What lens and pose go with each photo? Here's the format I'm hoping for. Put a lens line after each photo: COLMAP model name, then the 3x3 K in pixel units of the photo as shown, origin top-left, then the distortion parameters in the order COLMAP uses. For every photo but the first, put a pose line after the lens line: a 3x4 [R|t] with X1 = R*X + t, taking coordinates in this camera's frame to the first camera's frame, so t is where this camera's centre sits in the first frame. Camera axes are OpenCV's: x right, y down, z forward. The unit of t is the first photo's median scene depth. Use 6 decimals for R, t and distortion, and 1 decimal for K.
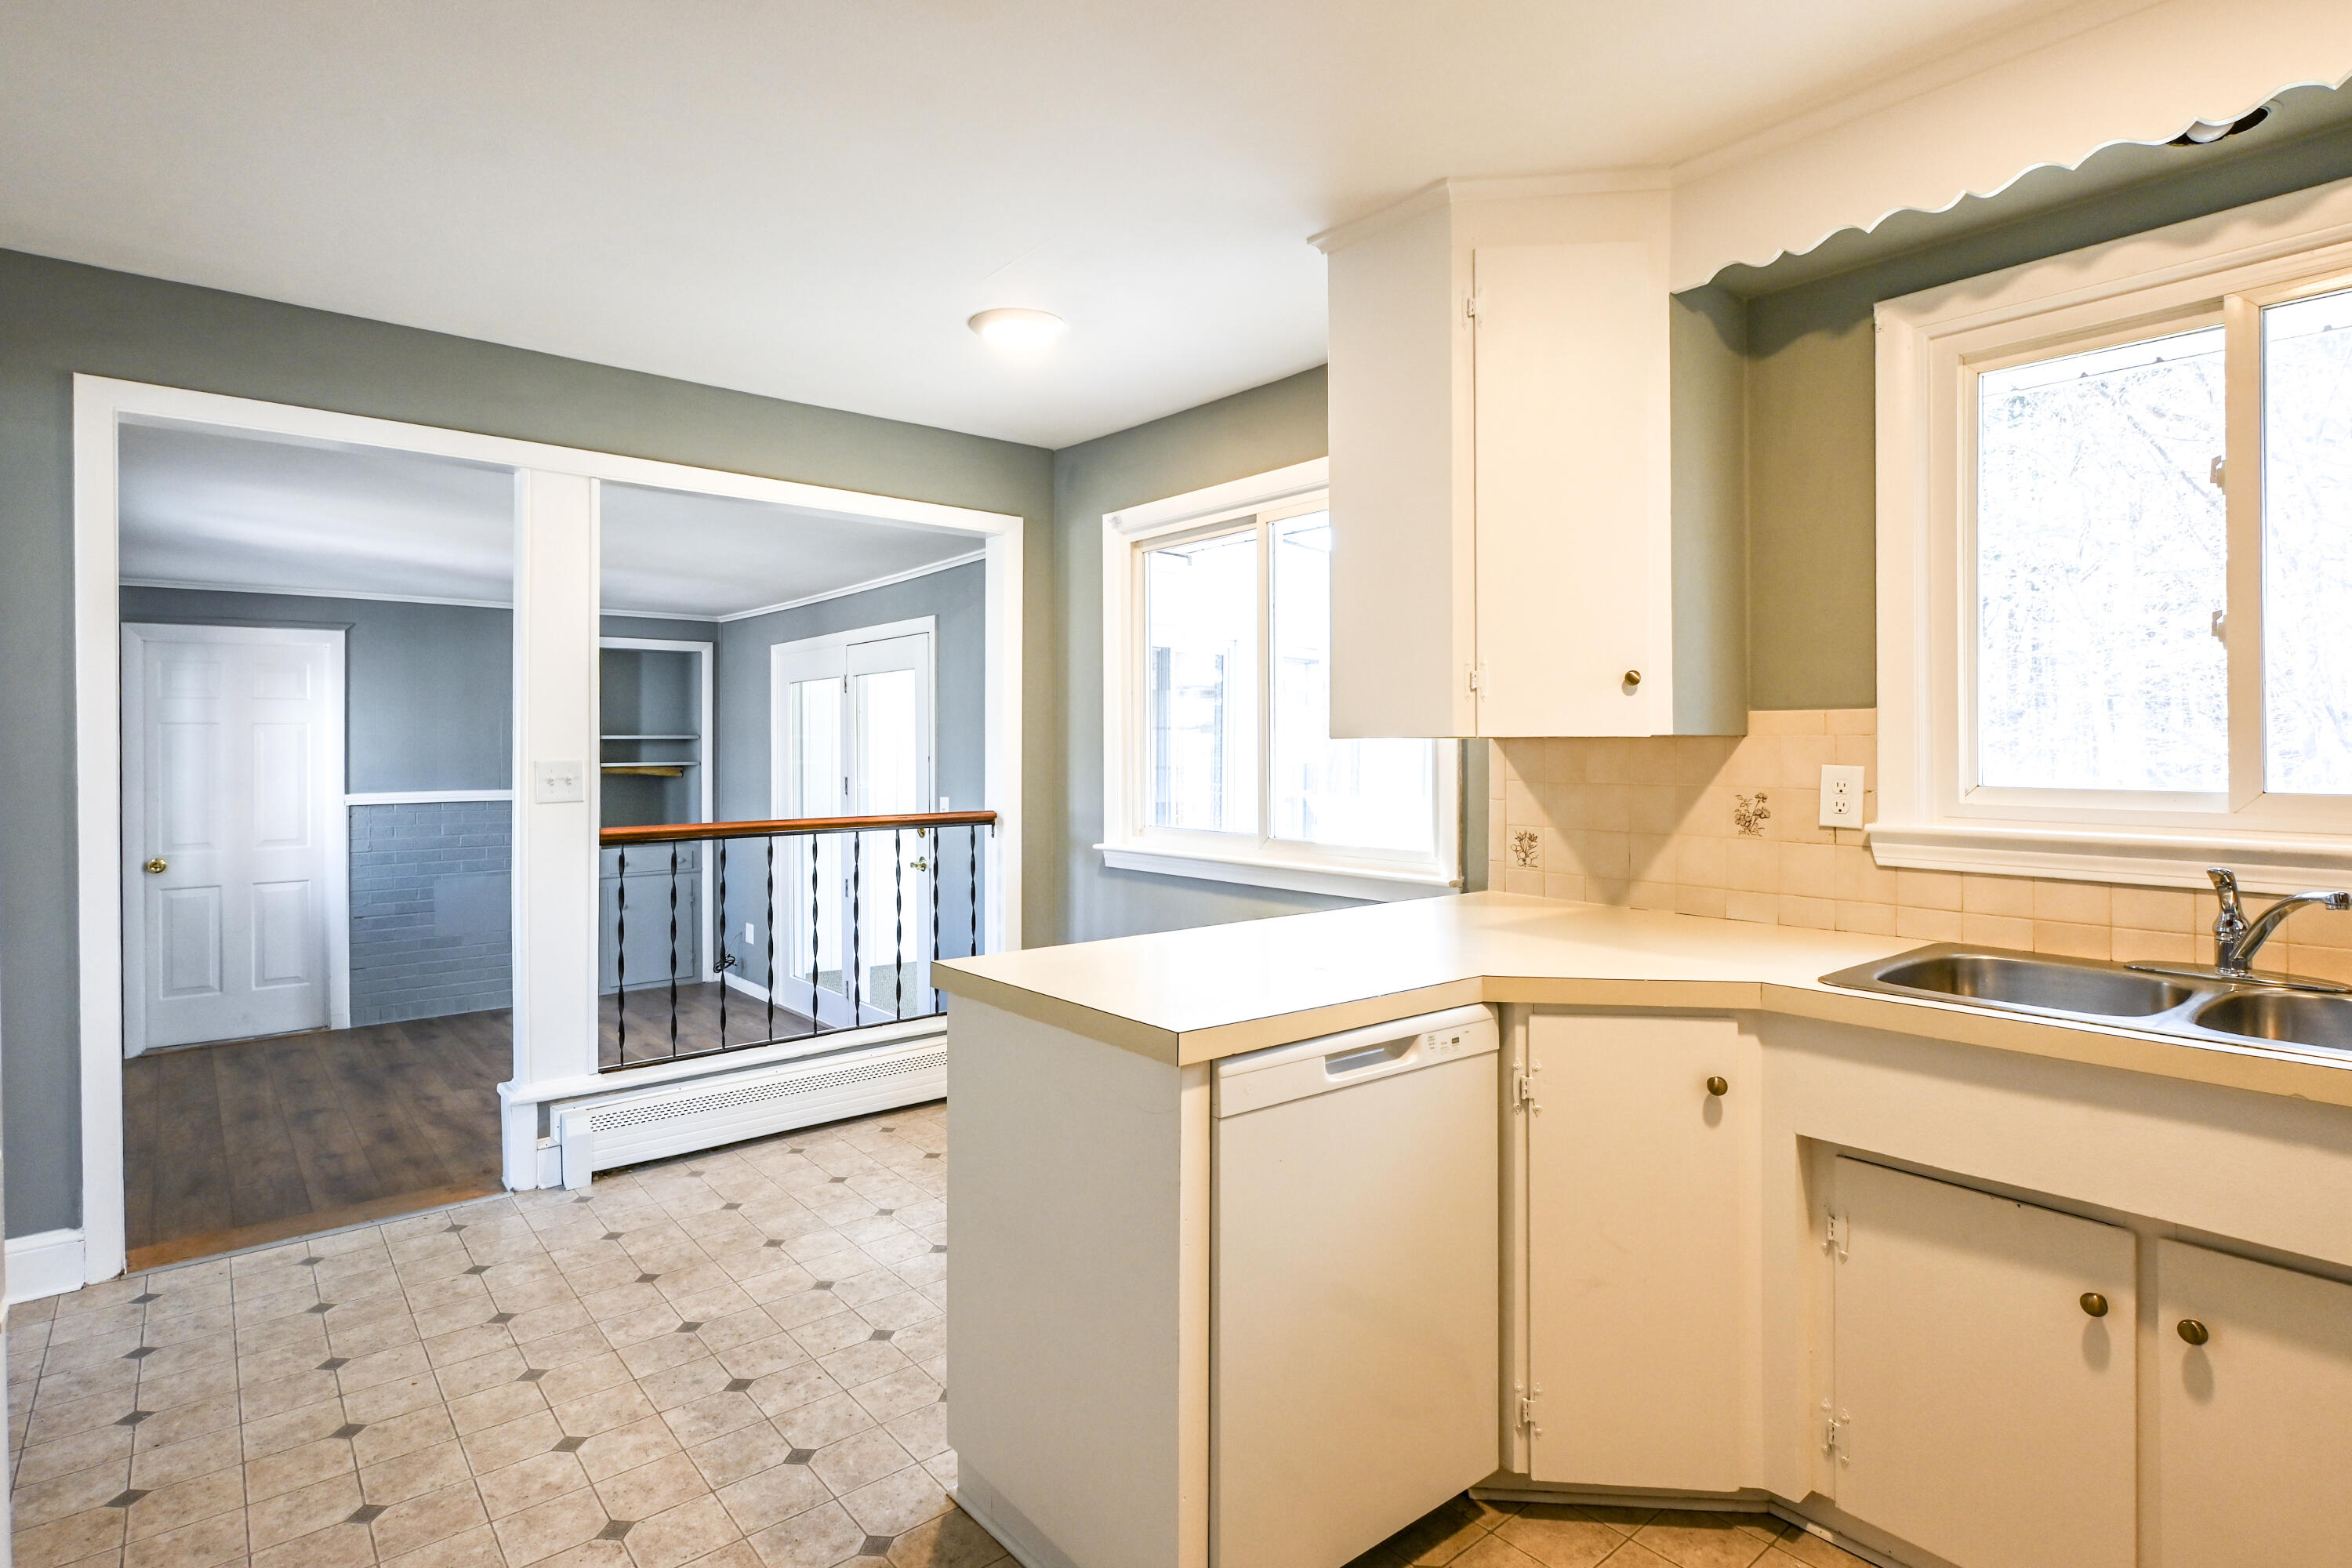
lens RADIAL K [[1198.4, 0, 1169.8], [0, 1198.4, 738.1], [0, 0, 1]] dist [0.001765, 0.002685]
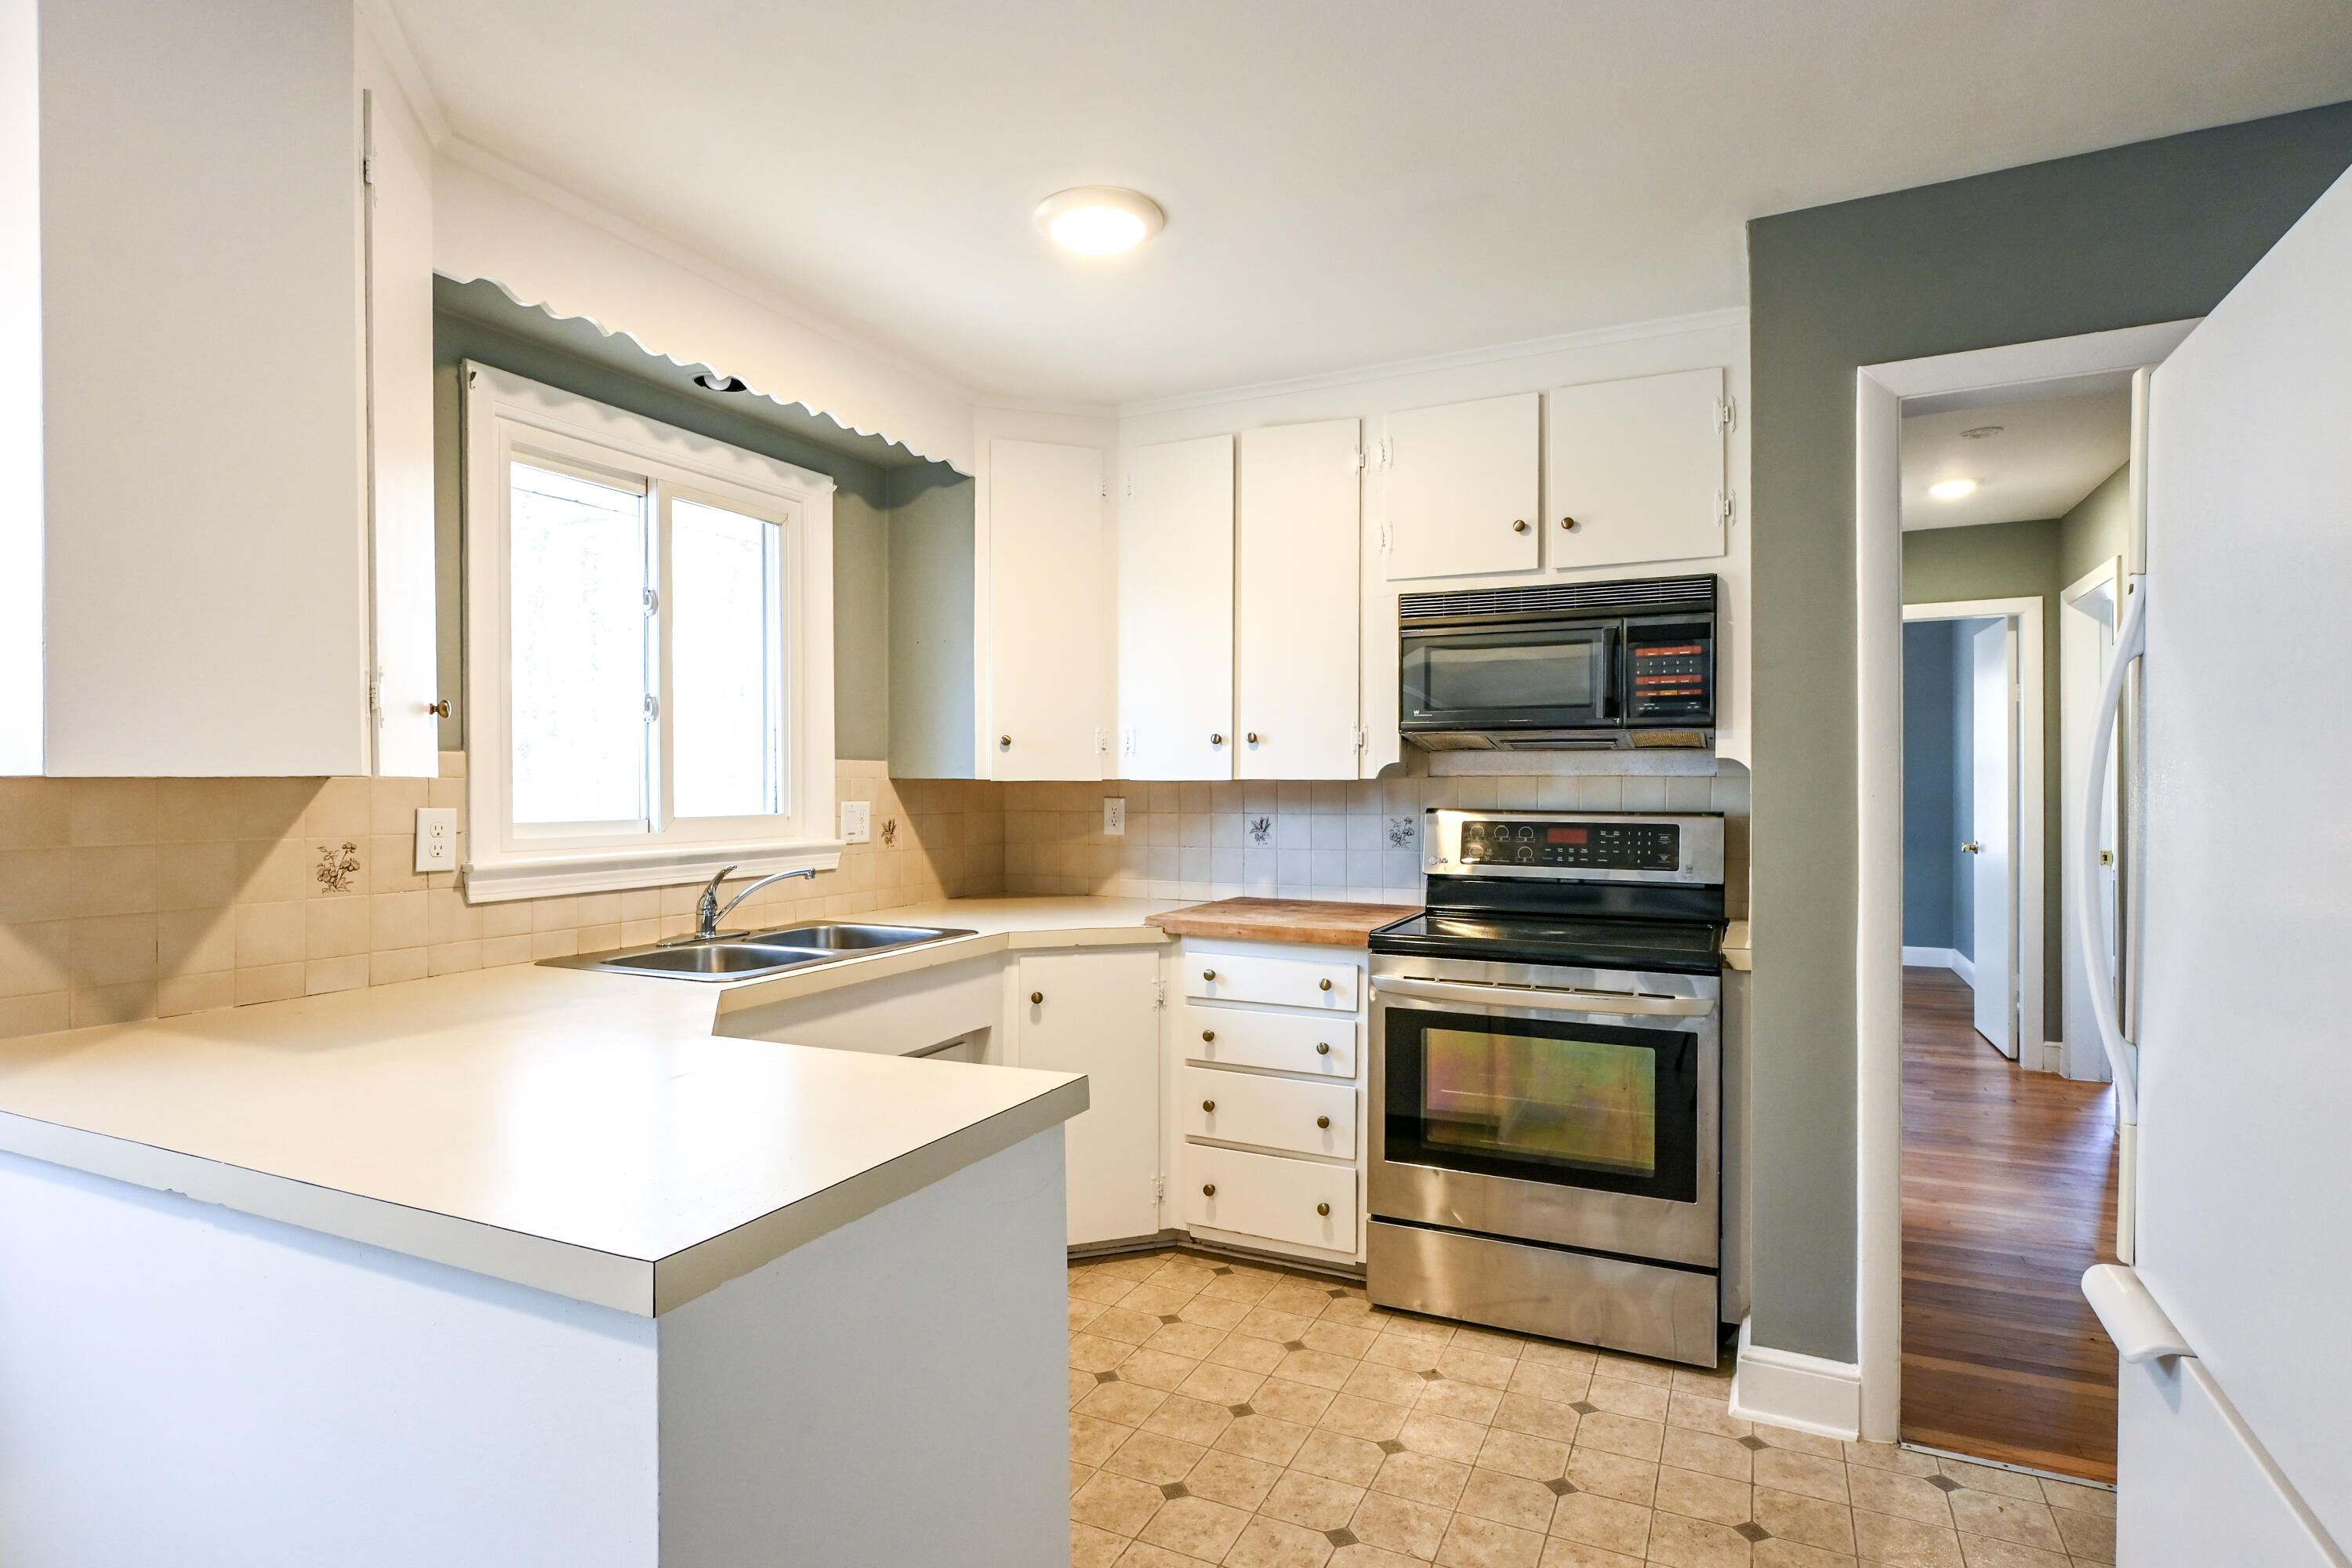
lens RADIAL K [[1198.4, 0, 1166.5], [0, 1198.4, 783.8], [0, 0, 1]] dist [0.001765, 0.002685]
pose [[-0.403610, 0.000839, 0.914931, -0.489584], [-0.000380, 0.999999, -0.001084, 0.002972], [-0.914931, -0.000785, -0.403610, 0.707271]]
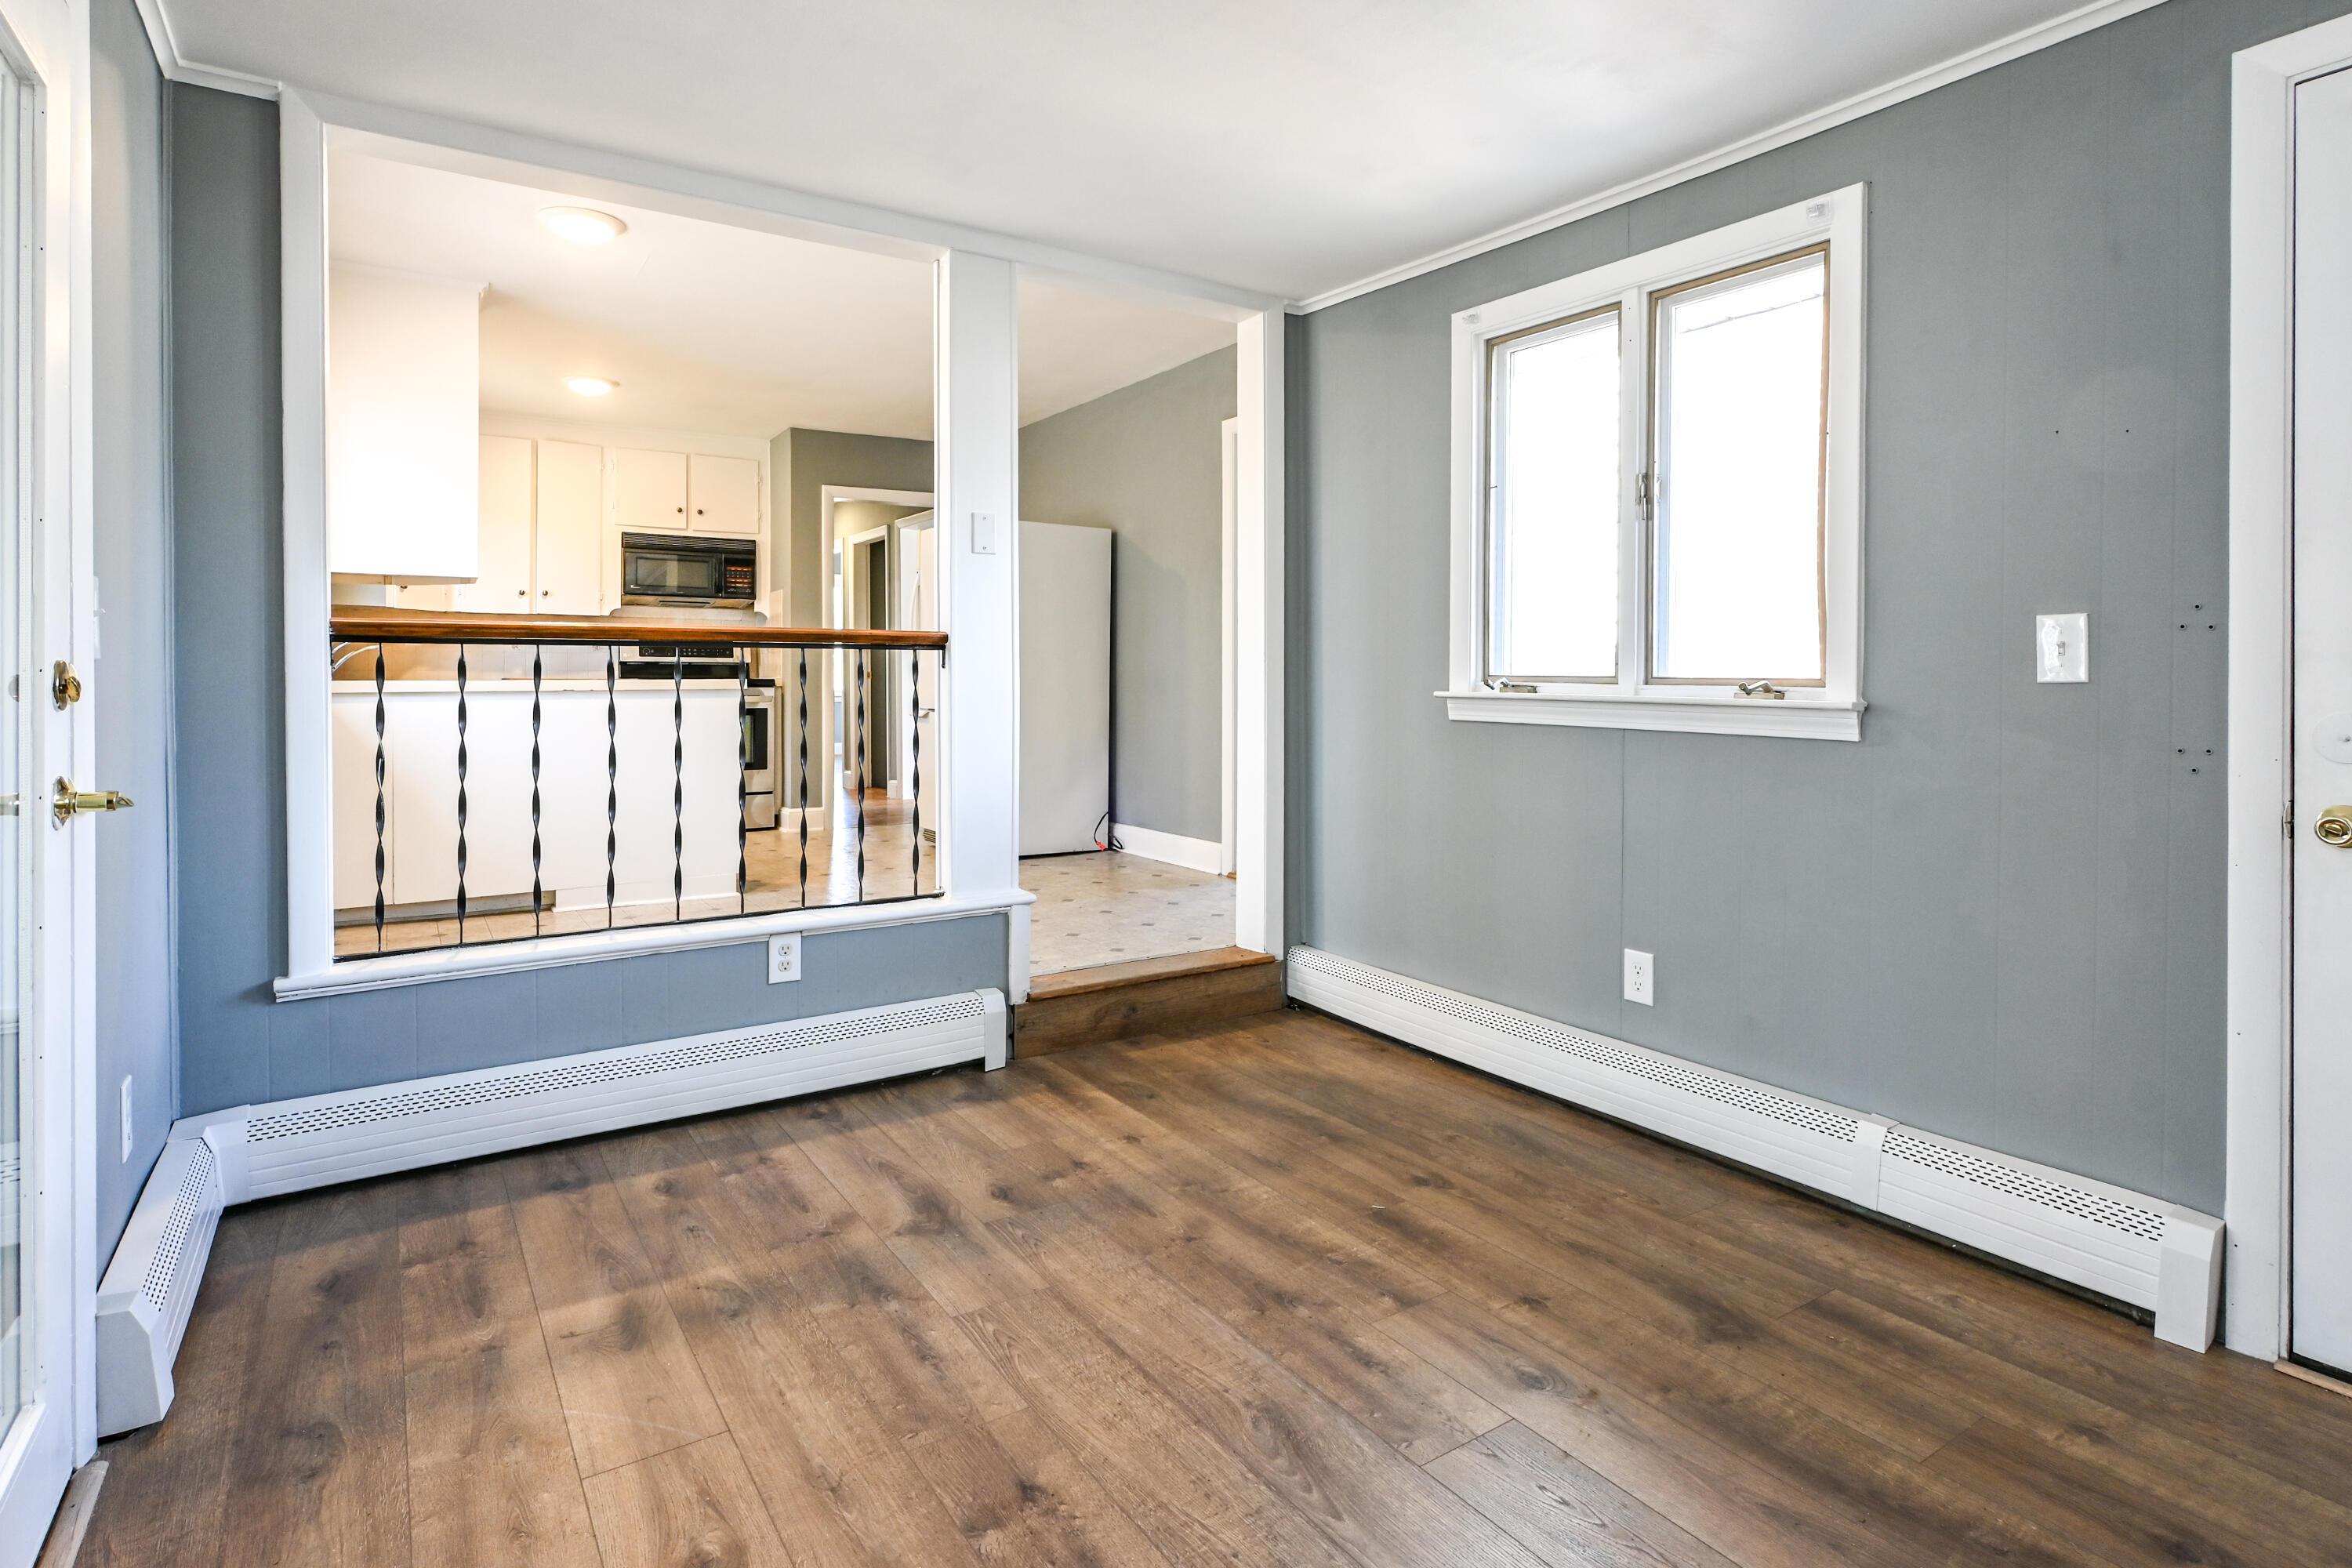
lens RADIAL K [[1198.4, 0, 1190.6], [0, 1198.4, 684.1], [0, 0, 1]] dist [0.001765, 0.002685]
pose [[-0.995638, 0.007679, 0.092983, -0.937762], [0.007759, 0.999970, 0.000498, 0.146086], [-0.092976, 0.001217, -0.995668, 2.409850]]
